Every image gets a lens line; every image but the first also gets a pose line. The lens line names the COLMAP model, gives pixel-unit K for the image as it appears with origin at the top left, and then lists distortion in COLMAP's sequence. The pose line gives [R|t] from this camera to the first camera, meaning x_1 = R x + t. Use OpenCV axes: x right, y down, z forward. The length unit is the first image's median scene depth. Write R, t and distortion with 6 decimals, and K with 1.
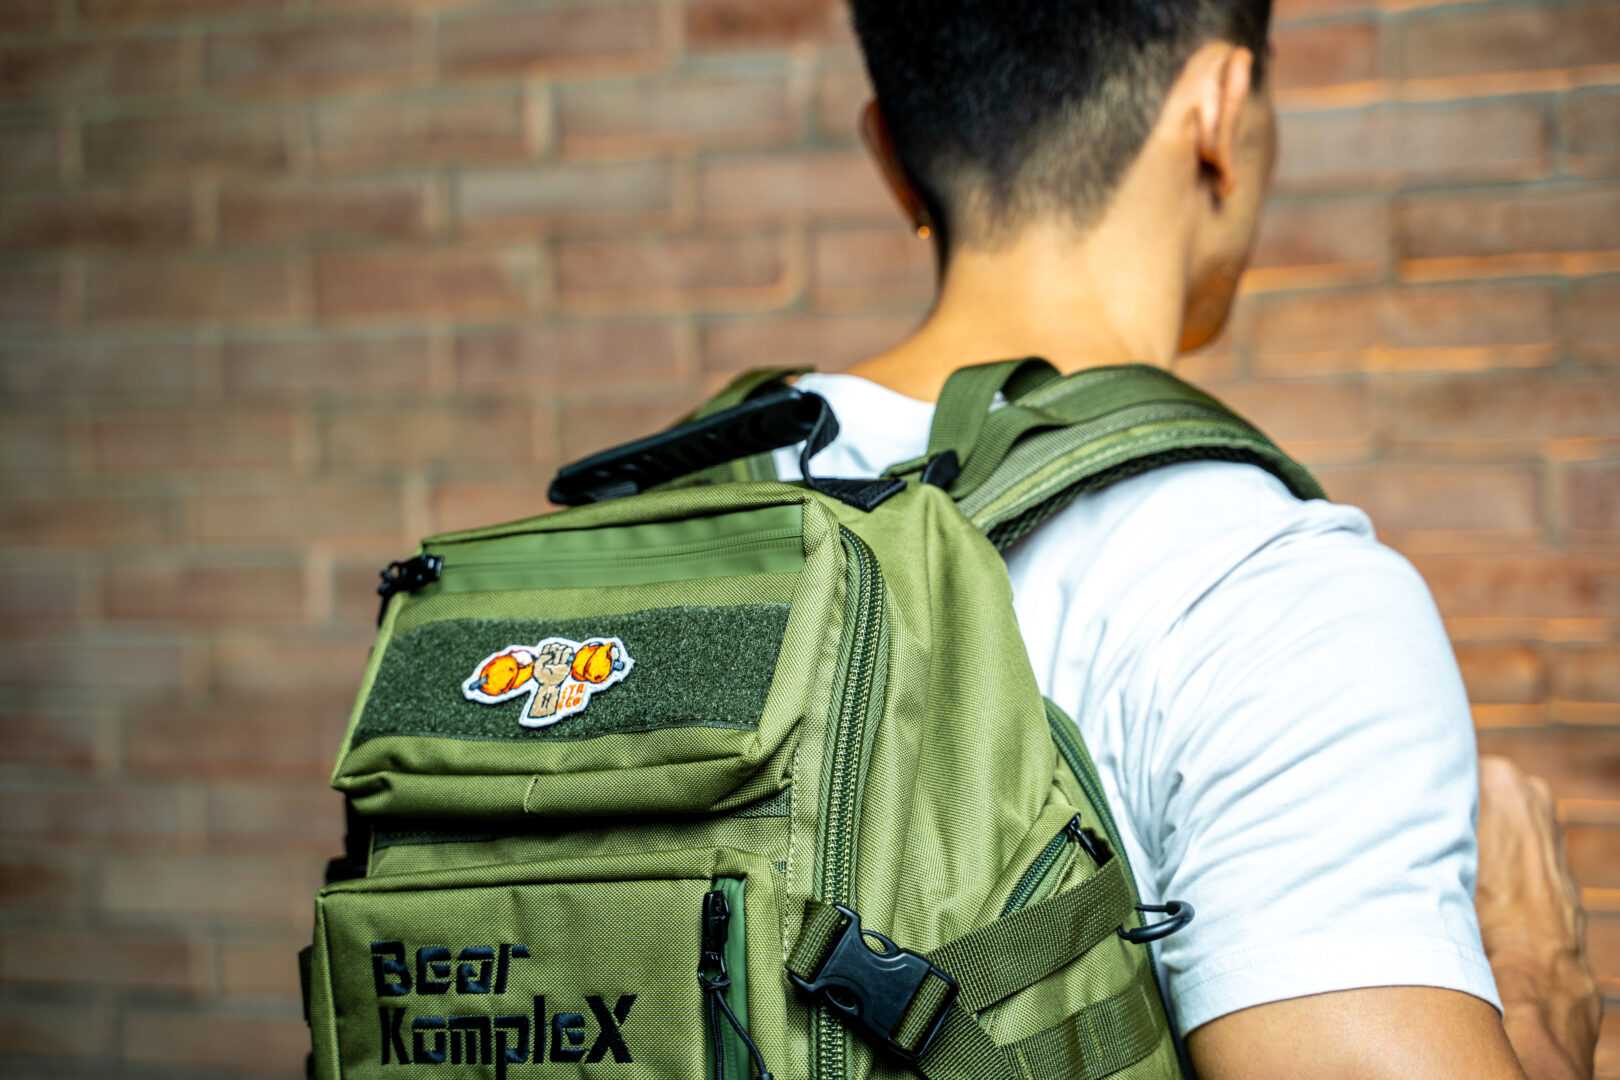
lens RADIAL K [[3514.3, 0, 810.0], [0, 3514.3, 540.0], [0, 0, 1]] dist [0.315206, 0.141226]
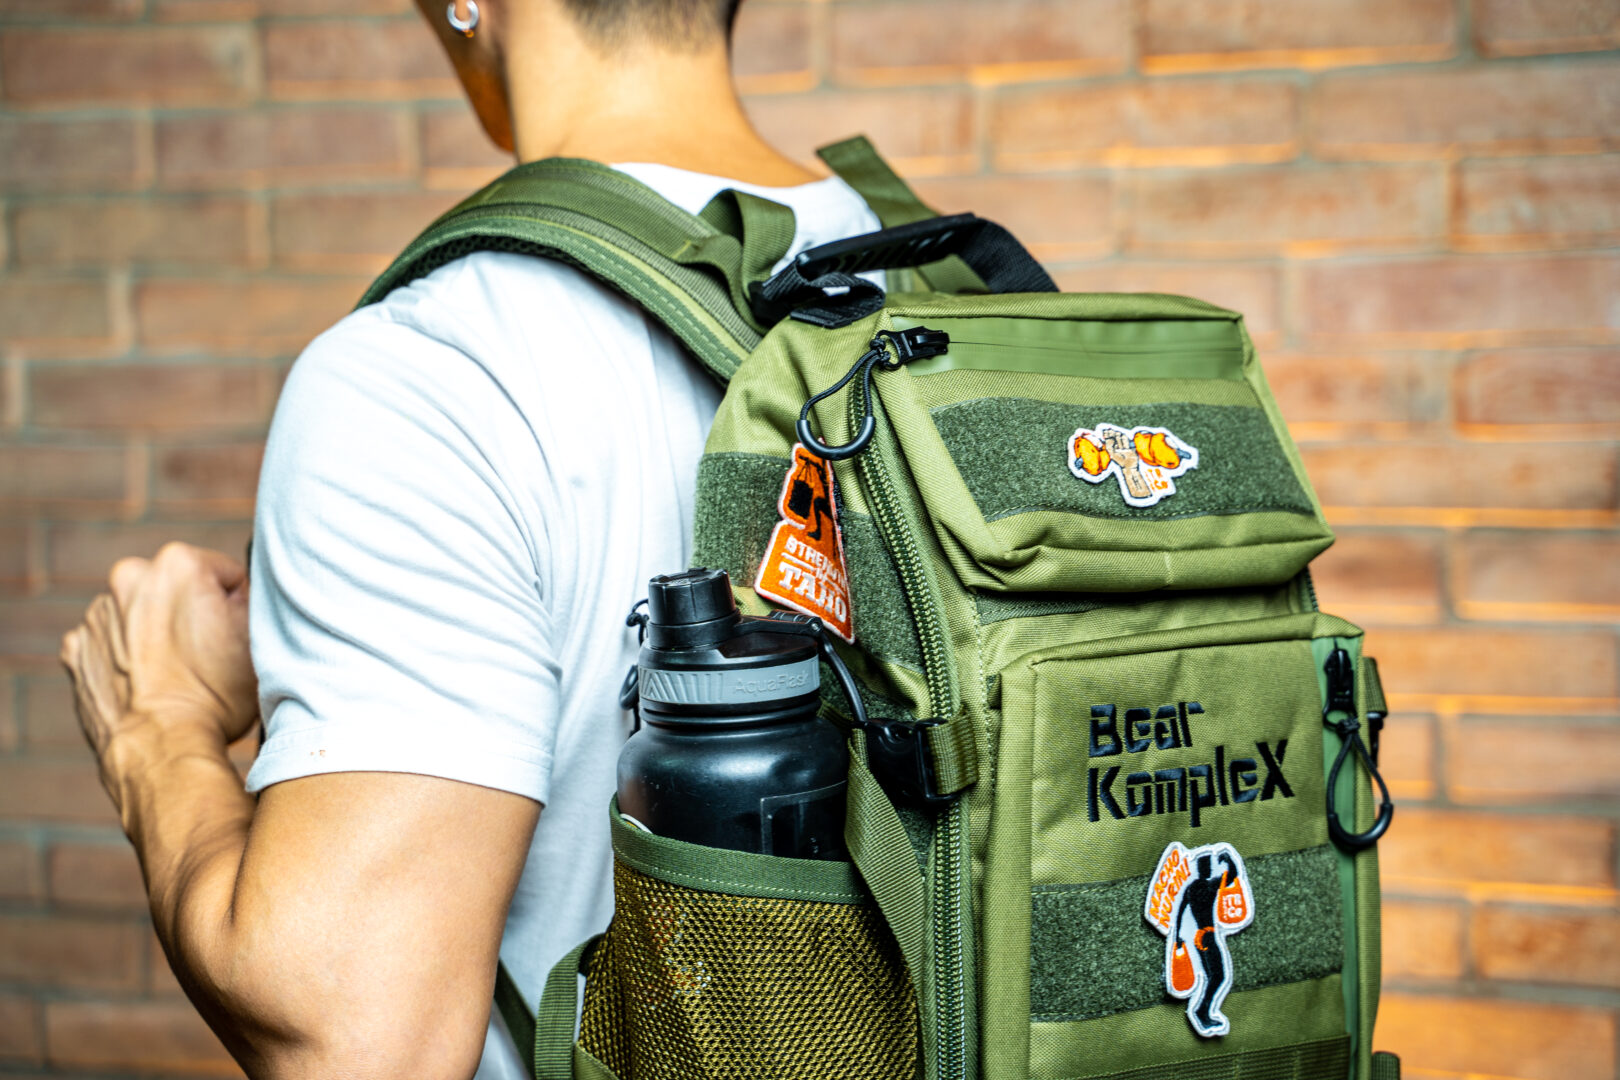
lens RADIAL K [[3652.8, 0, 810.0], [0, 3652.8, 540.0], [0, 0, 1]] dist [0.409077, -0.917474]
pose [[0.994870, -0.005478, 0.101013, -0.271836], [0.000074, 0.998571, 0.053432, 0.003993], [-0.101161, -0.053151, 0.993449, -0.073884]]
